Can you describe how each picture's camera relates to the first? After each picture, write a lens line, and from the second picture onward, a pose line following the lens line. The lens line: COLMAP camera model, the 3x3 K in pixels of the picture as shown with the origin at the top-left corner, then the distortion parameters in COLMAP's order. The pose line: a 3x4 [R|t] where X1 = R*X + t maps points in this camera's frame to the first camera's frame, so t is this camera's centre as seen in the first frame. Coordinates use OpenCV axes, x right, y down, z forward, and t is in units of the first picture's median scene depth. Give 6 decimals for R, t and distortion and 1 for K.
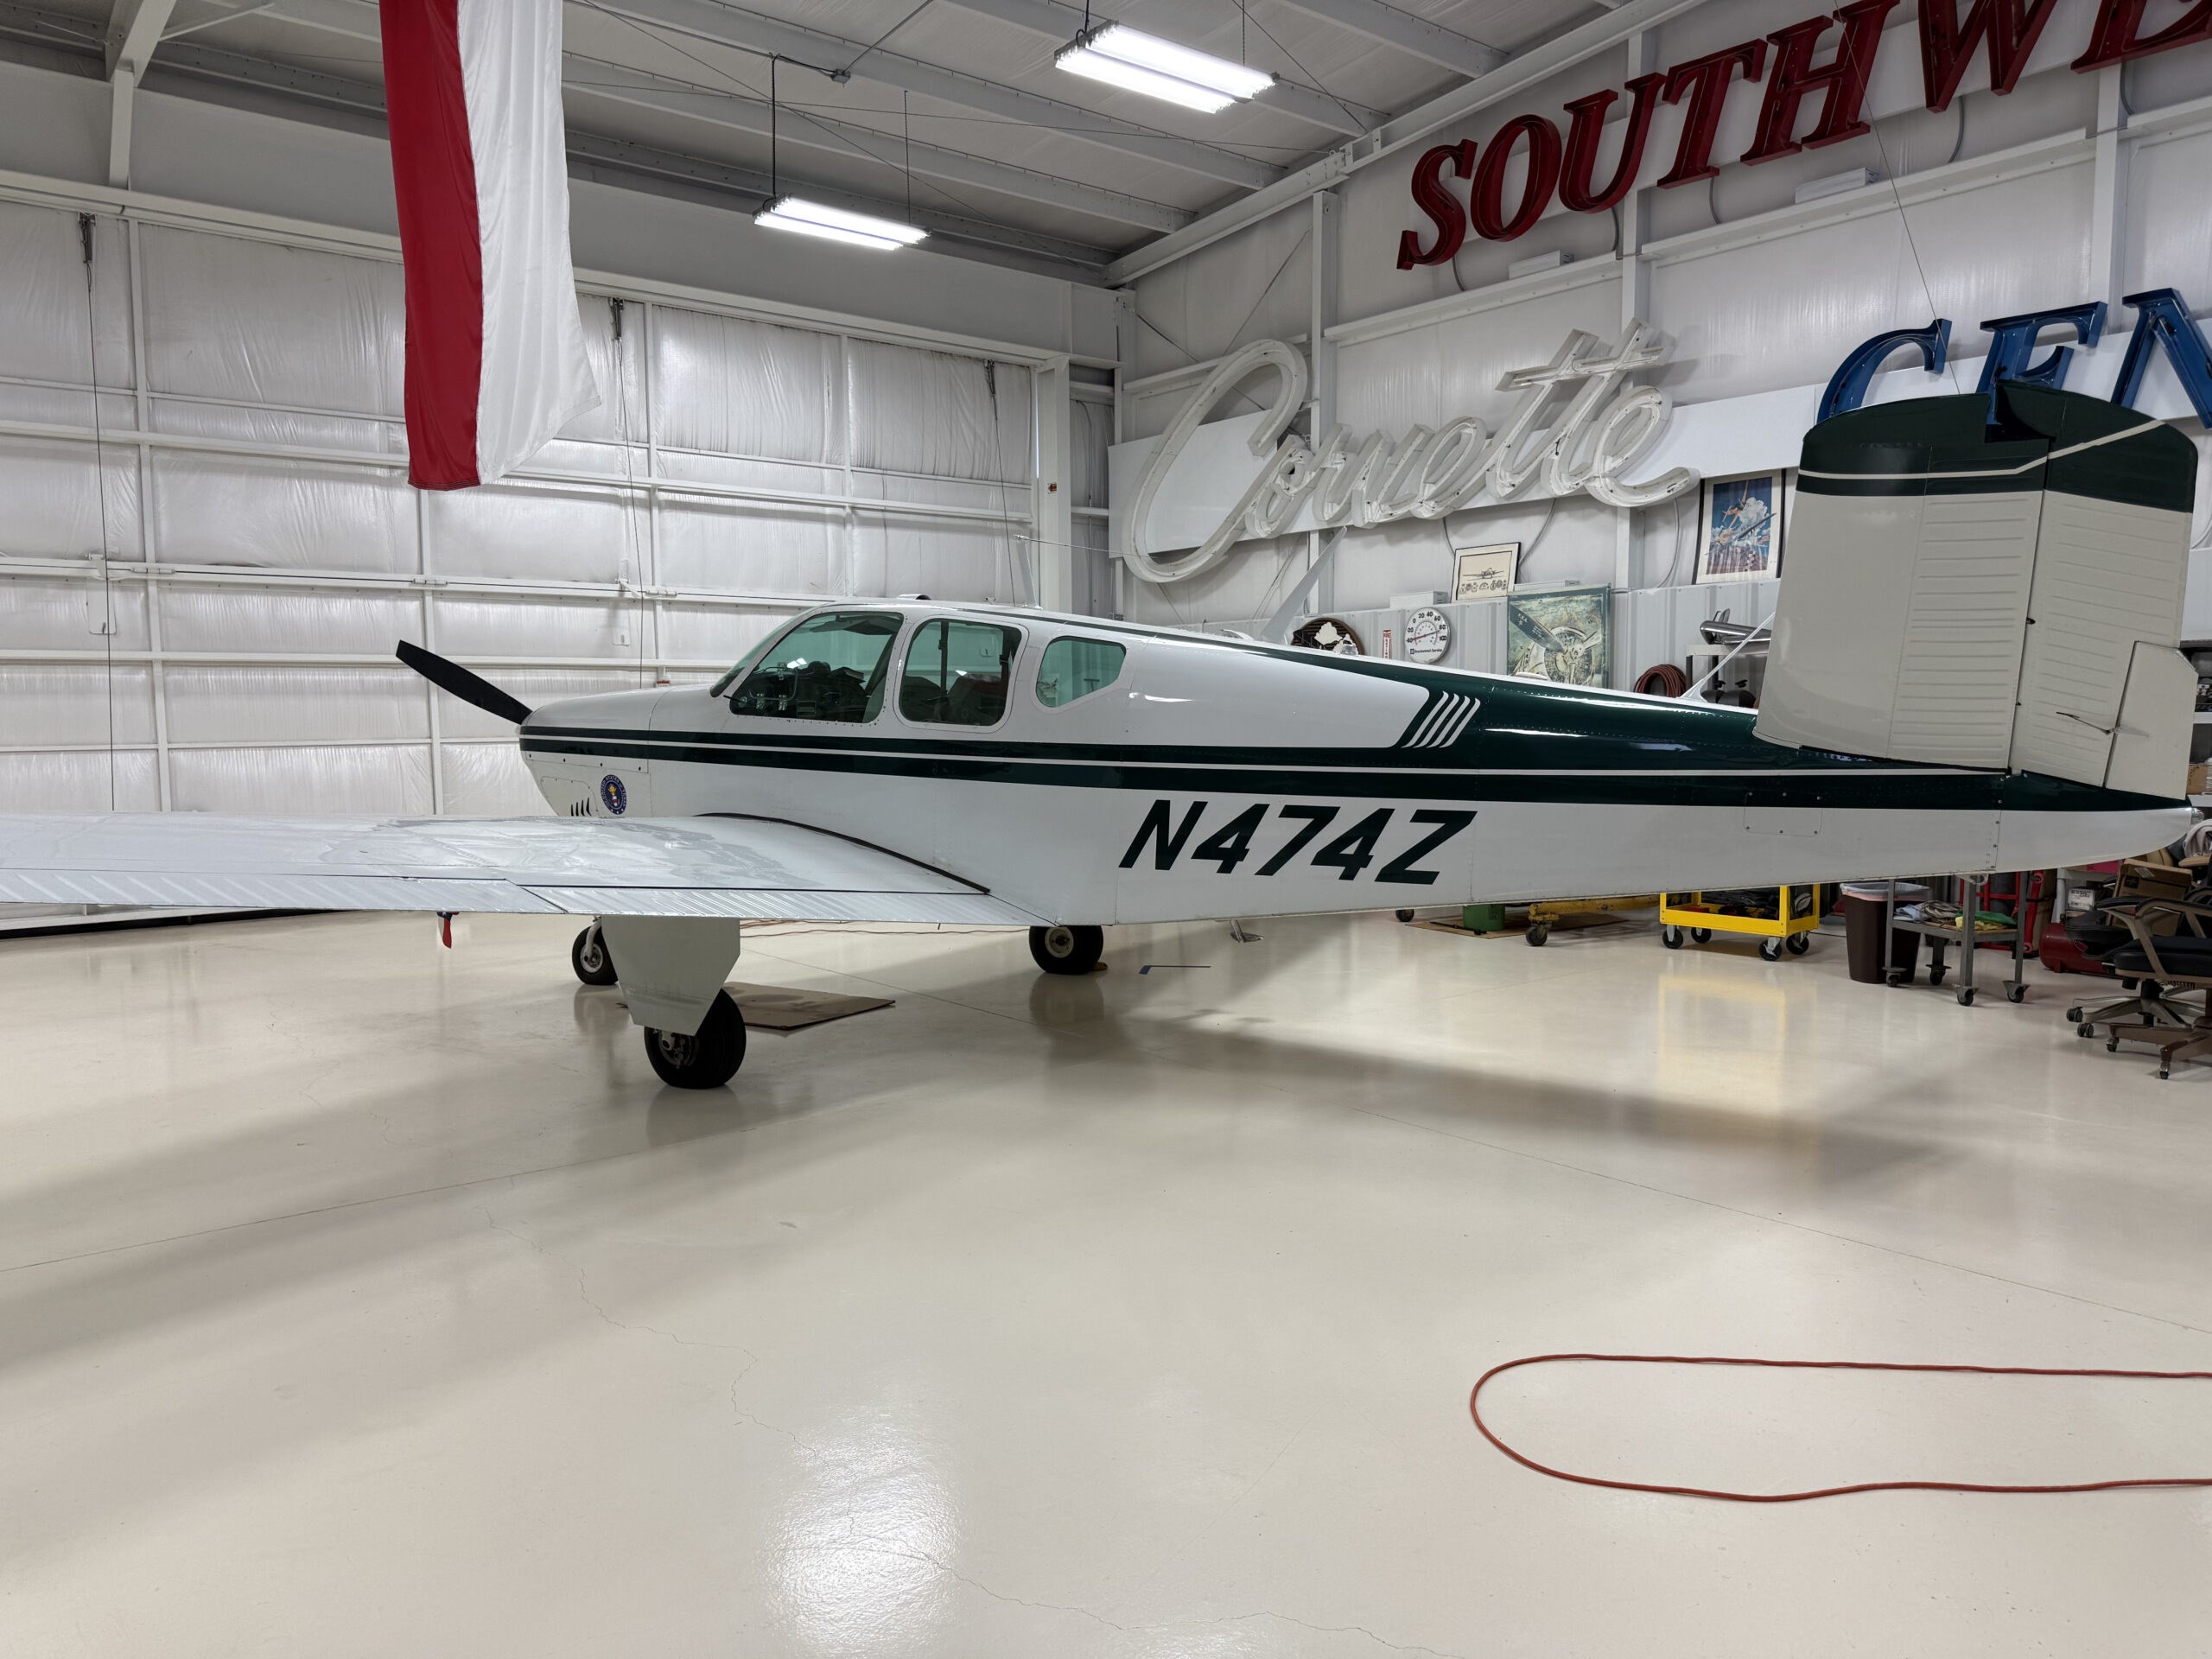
lens RADIAL K [[1548.6, 0, 1109.3], [0, 1548.6, 826.9], [0, 0, 1]] dist [0.130930, -0.229644]
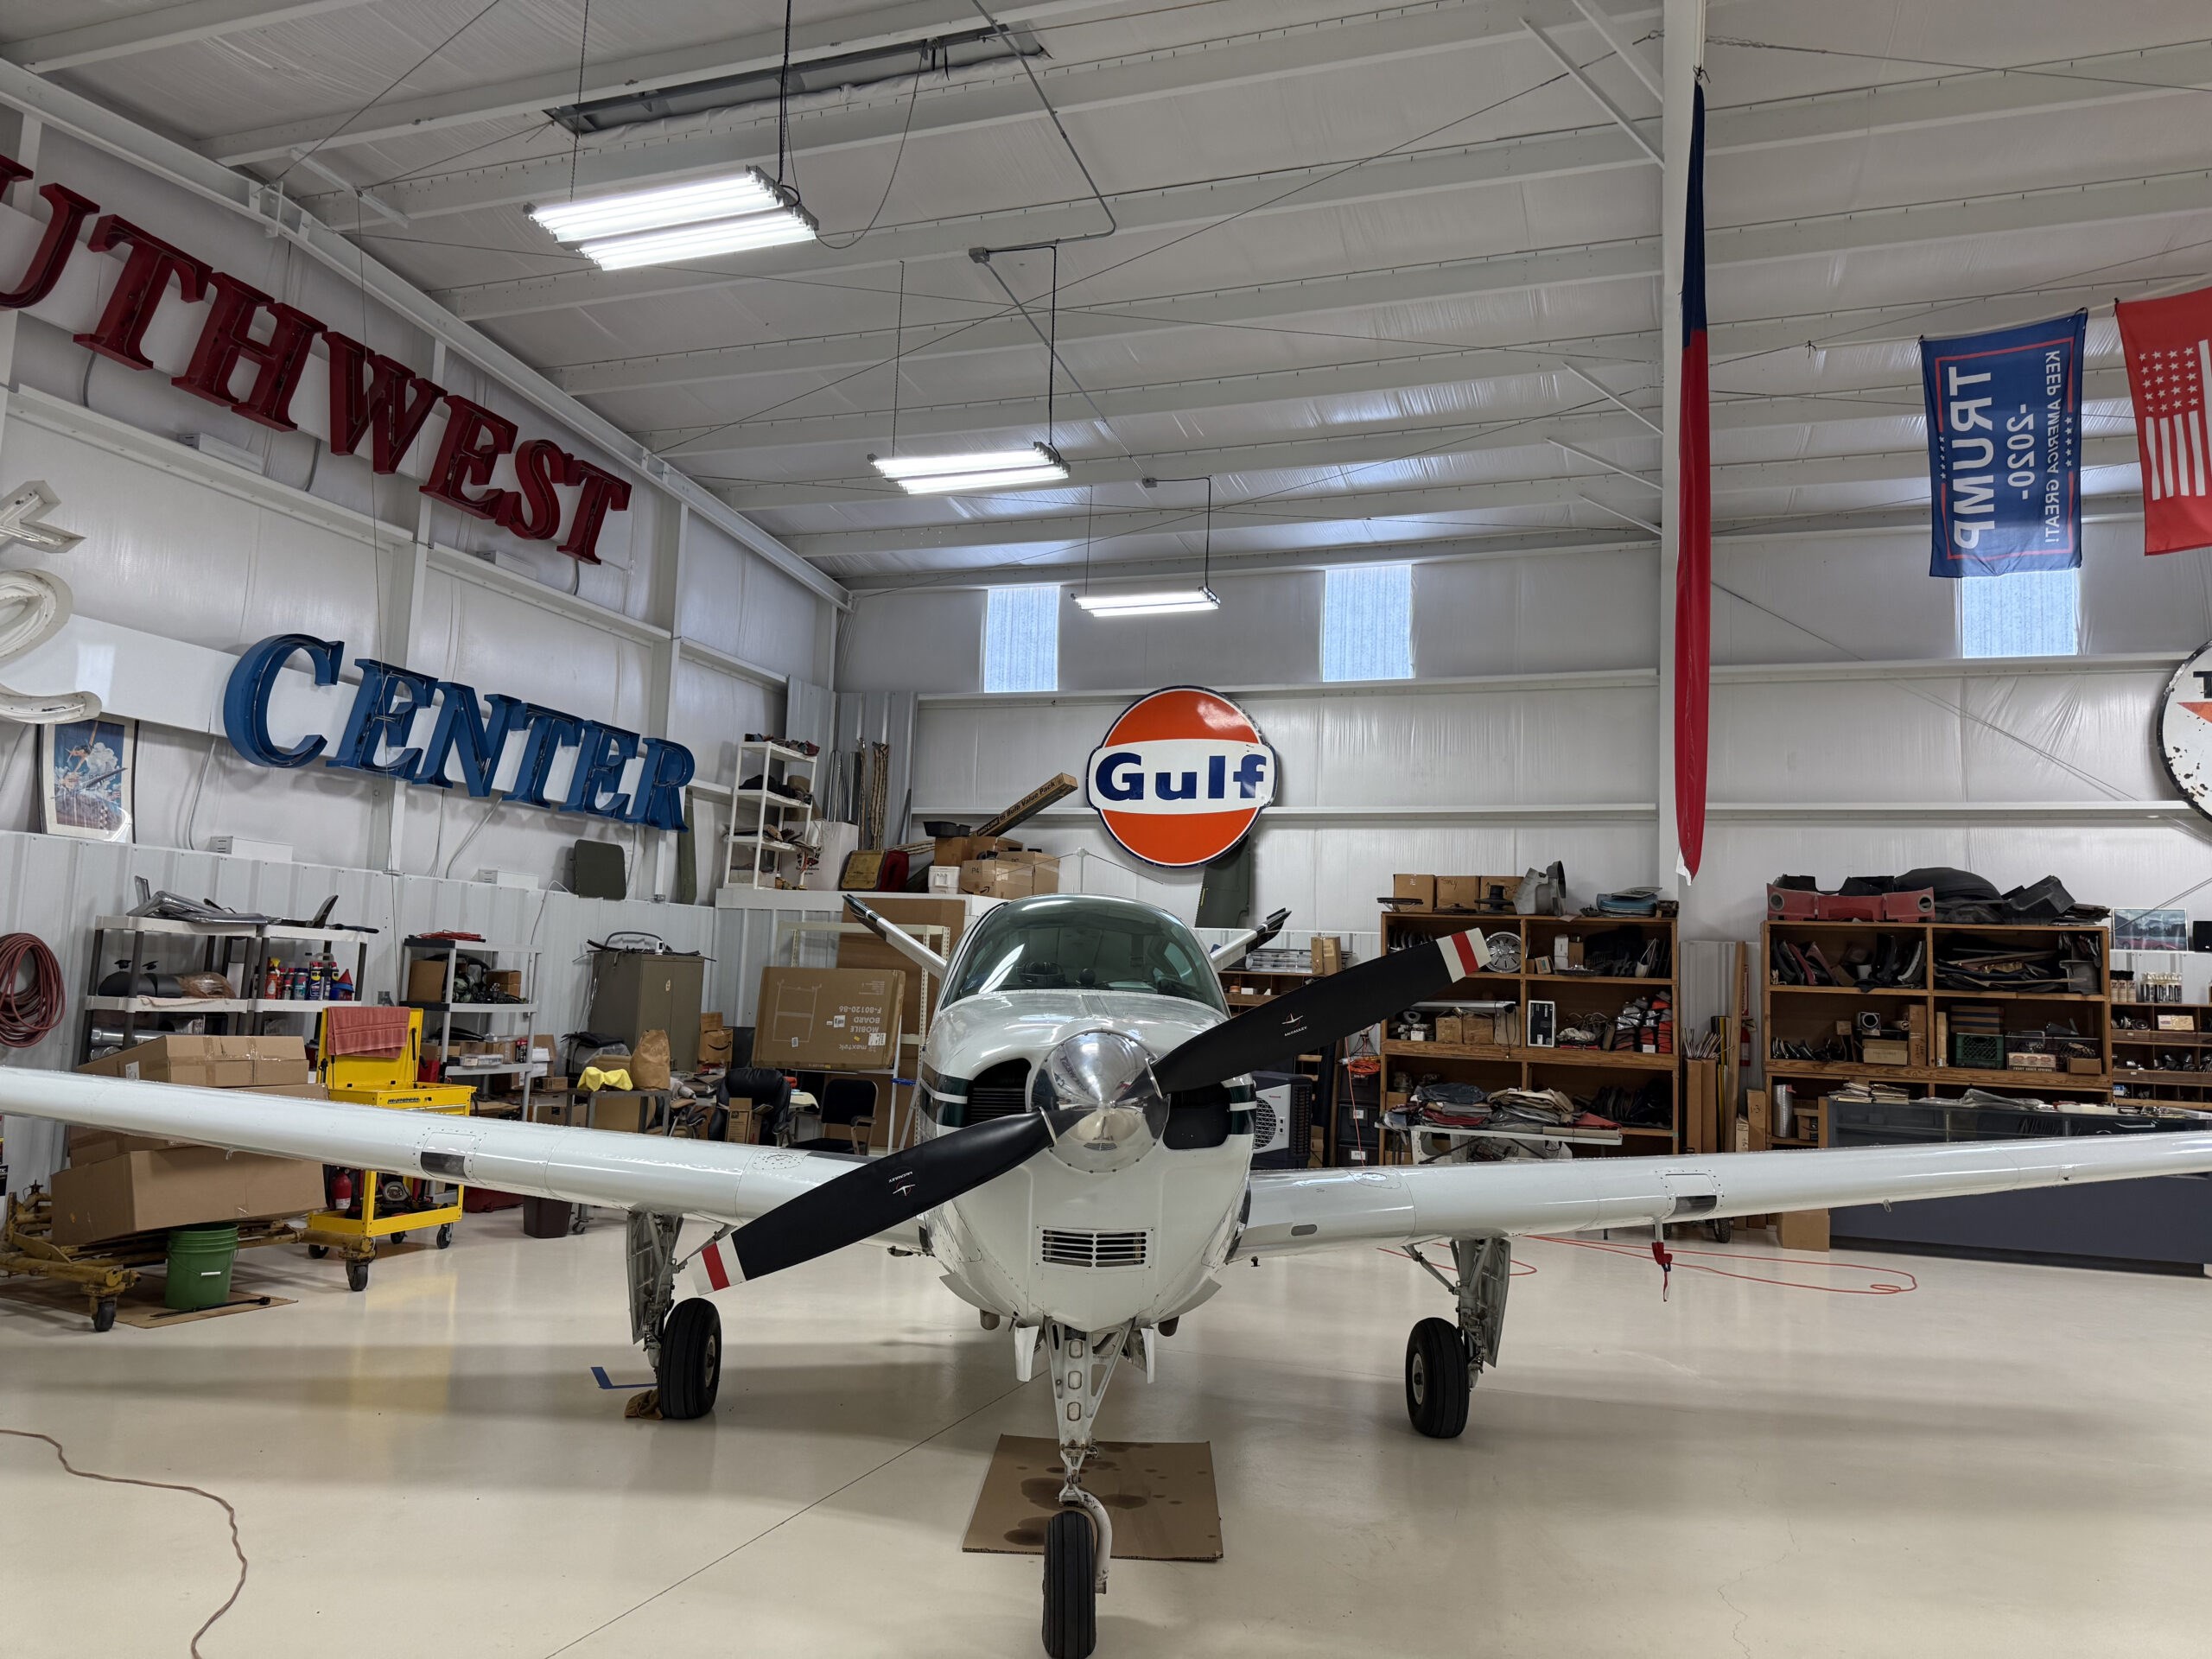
lens RADIAL K [[1542.3, 0, 1108.2], [0, 1542.3, 841.4], [0, 0, 1]] dist [0.093649, -0.120647]
pose [[-0.525707, 0.070390, 0.847748, -0.566040], [0.030896, 0.997493, -0.063664, -0.082037], [-0.850104, -0.007276, -0.526564, 0.943356]]
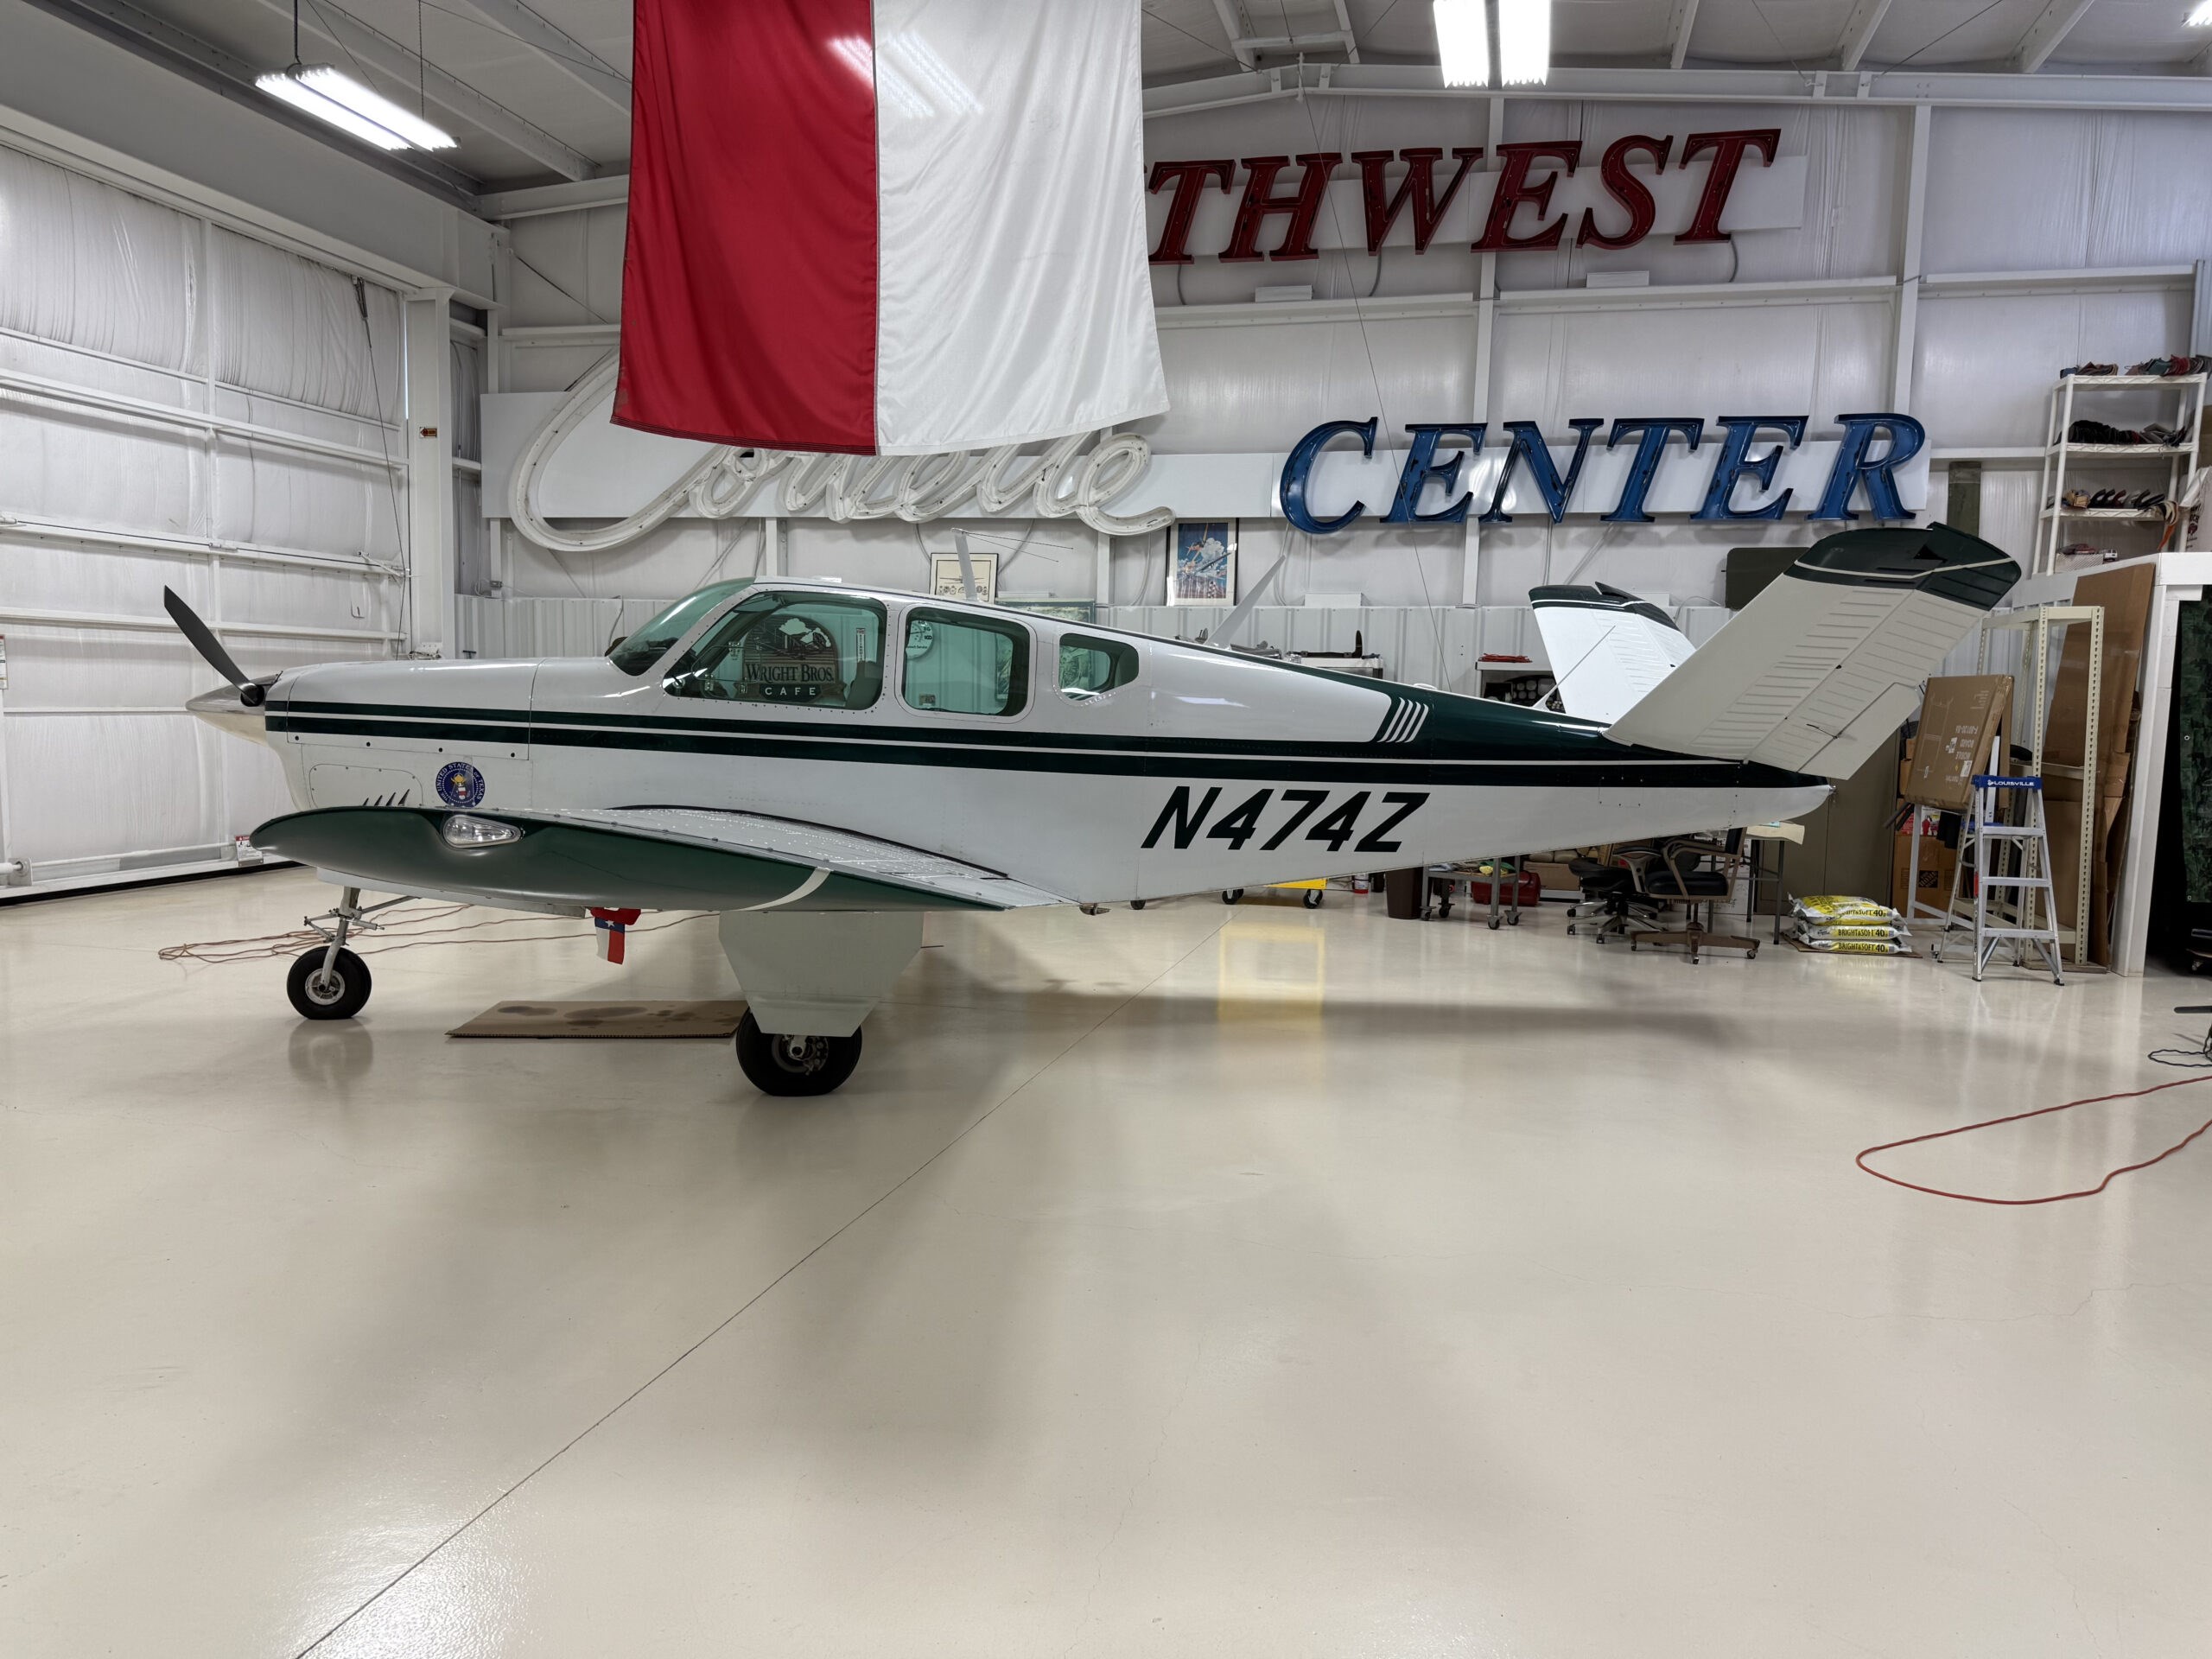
lens RADIAL K [[1553.4, 0, 1118.0], [0, 1553.4, 837.6], [0, 0, 1]] dist [0.090066, -0.131019]
pose [[0.793081, -0.028114, 0.608467, -0.379476], [0.017844, 0.999578, 0.022928, -0.003749], [-0.608855, -0.007326, 0.793248, 0.075626]]
